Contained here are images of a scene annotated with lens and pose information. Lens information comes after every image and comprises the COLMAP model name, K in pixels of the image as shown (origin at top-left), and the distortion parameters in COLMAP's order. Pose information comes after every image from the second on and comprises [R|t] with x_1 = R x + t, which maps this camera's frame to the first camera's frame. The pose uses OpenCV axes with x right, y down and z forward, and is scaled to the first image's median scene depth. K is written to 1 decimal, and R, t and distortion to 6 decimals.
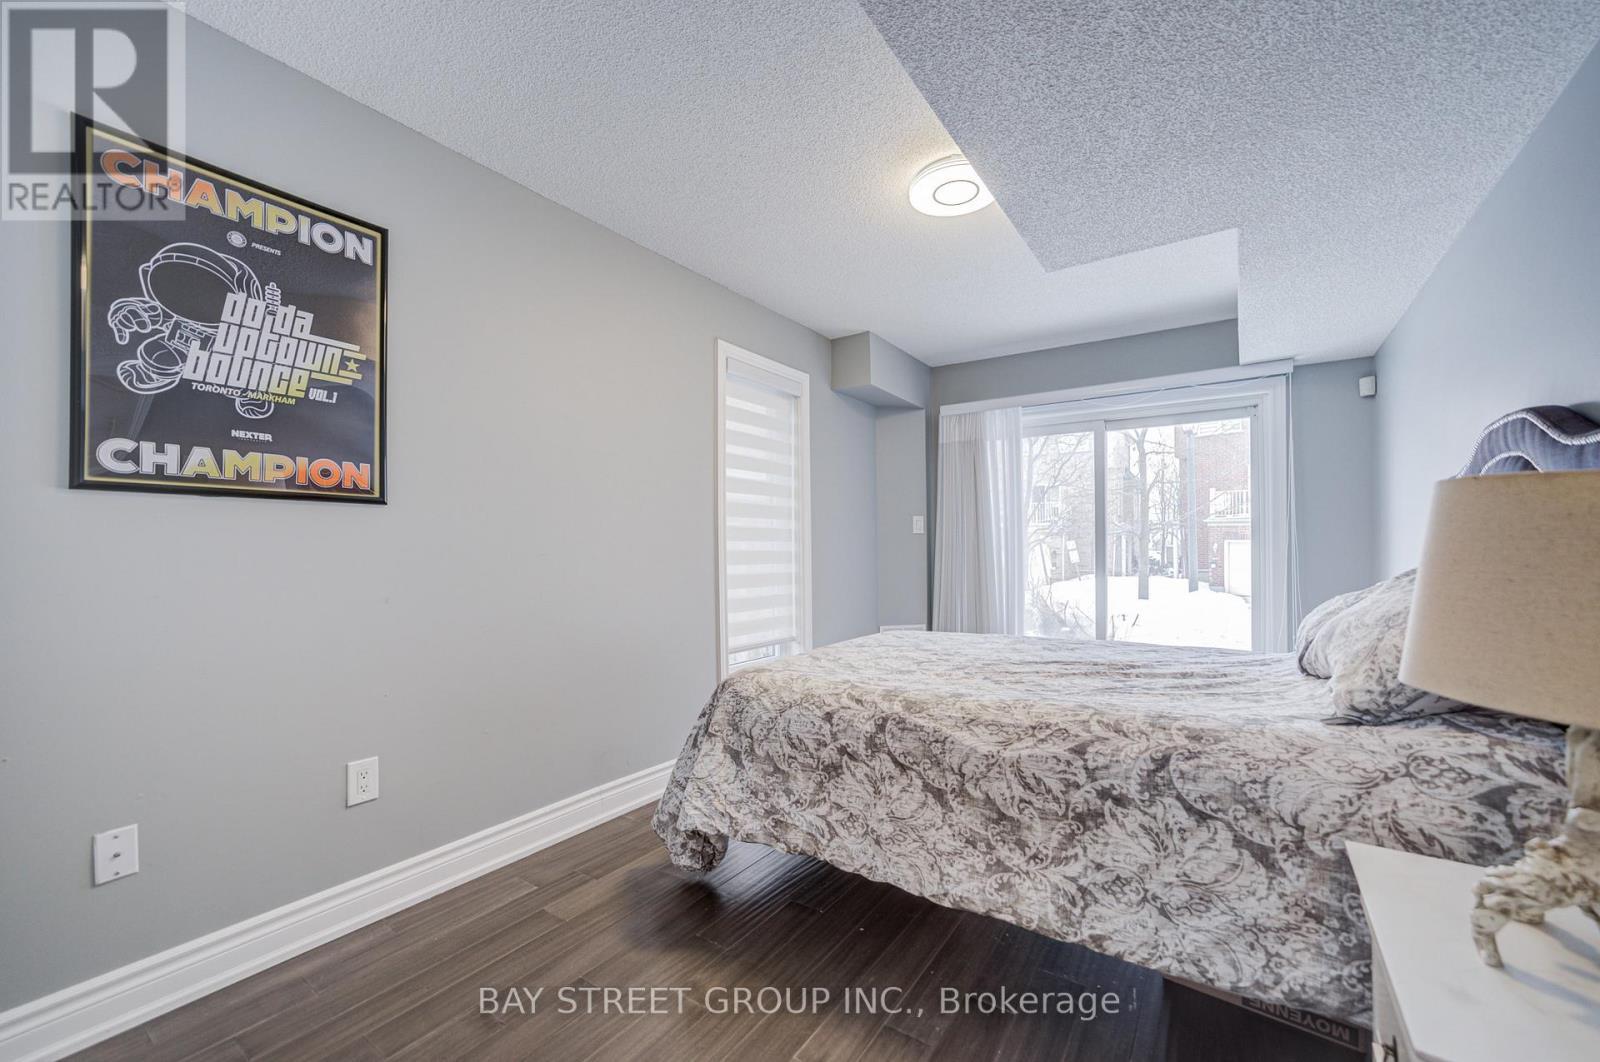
lens RADIAL K [[634.6, 0, 787.7], [0, 634.6, 543.3], [0, 0, 1]] dist [0.002227, 0.000576]
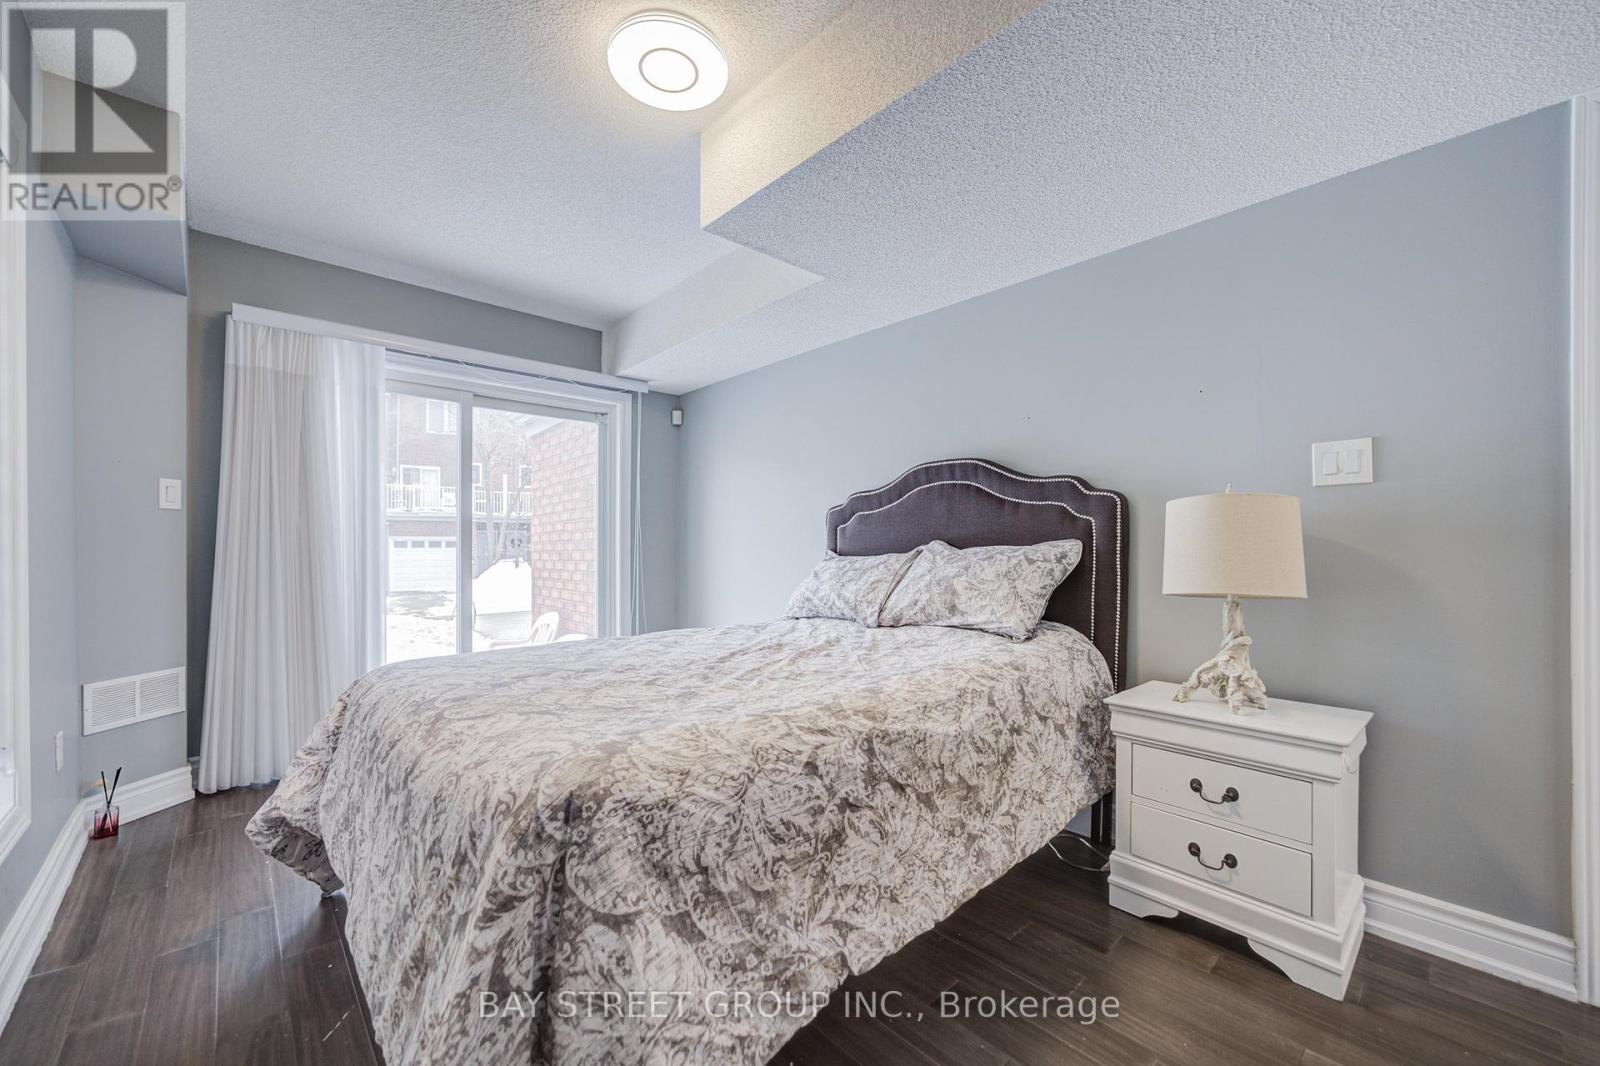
lens RADIAL K [[634.6, 0, 789.4], [0, 634.6, 544.7], [0, 0, 1]] dist [0.002227, 0.000576]
pose [[0.235977, 0.009050, 0.971716, -0.676190], [-0.007899, 0.999941, -0.007395, 0.050776], [-0.971727, -0.005931, 0.236035, 0.994735]]
